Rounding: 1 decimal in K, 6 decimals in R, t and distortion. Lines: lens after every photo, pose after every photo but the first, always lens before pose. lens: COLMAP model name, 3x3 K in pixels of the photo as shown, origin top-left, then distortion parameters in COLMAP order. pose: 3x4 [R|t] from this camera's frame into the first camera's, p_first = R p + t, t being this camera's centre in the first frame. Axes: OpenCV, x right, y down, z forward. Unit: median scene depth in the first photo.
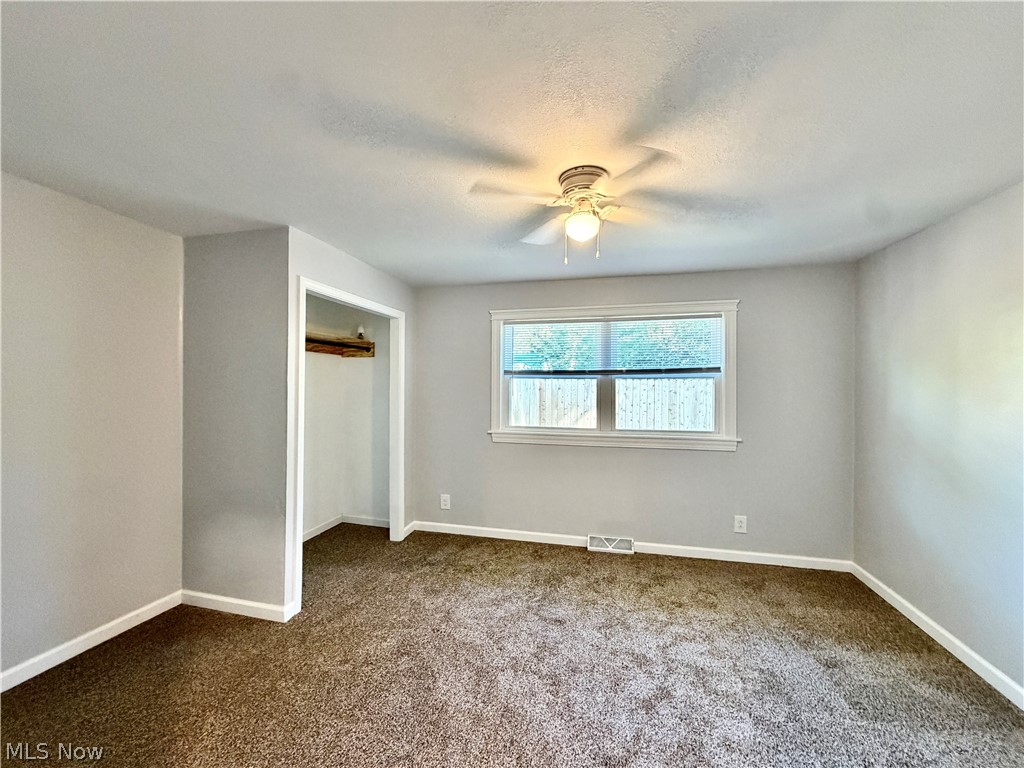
lens RADIAL K [[409.7, 0, 512.2], [0, 409.7, 385.4], [0, 0, 1]] dist [-0.003302, 0.000589]
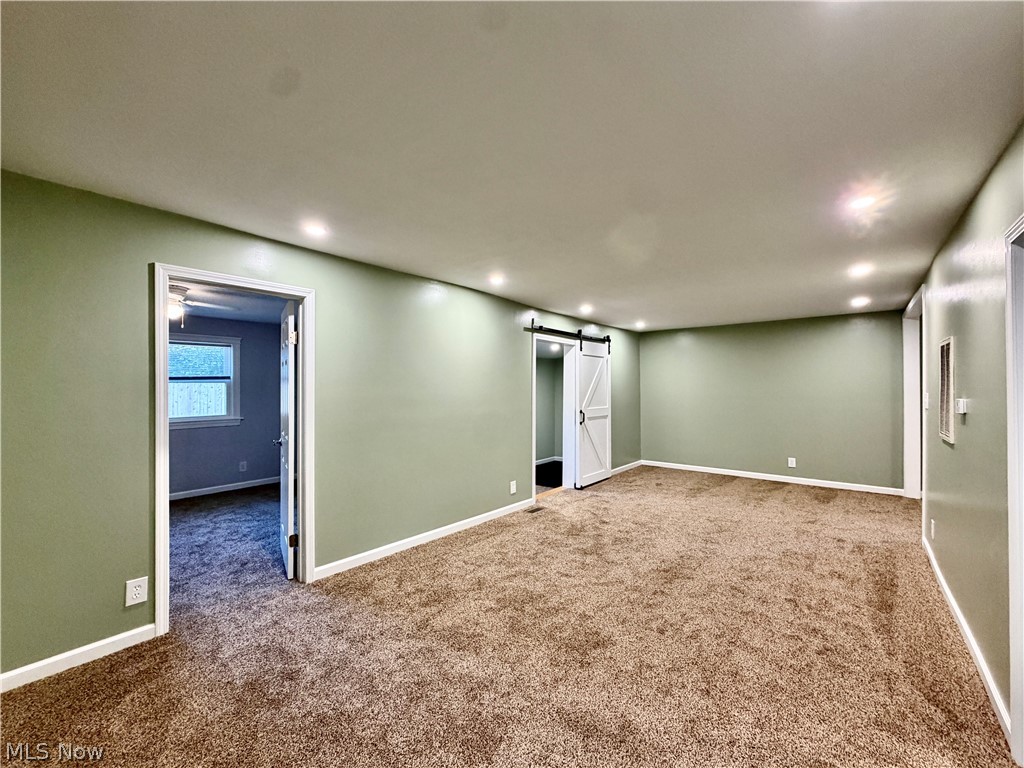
lens RADIAL K [[409.7, 0, 509.1], [0, 409.7, 389.5], [0, 0, 1]] dist [-0.003302, 0.000589]
pose [[0.415273, 0.006292, 0.909675, -0.756887], [0.002172, 0.999966, -0.007908, 0.035242], [-0.909694, 0.005260, 0.415245, -1.034160]]
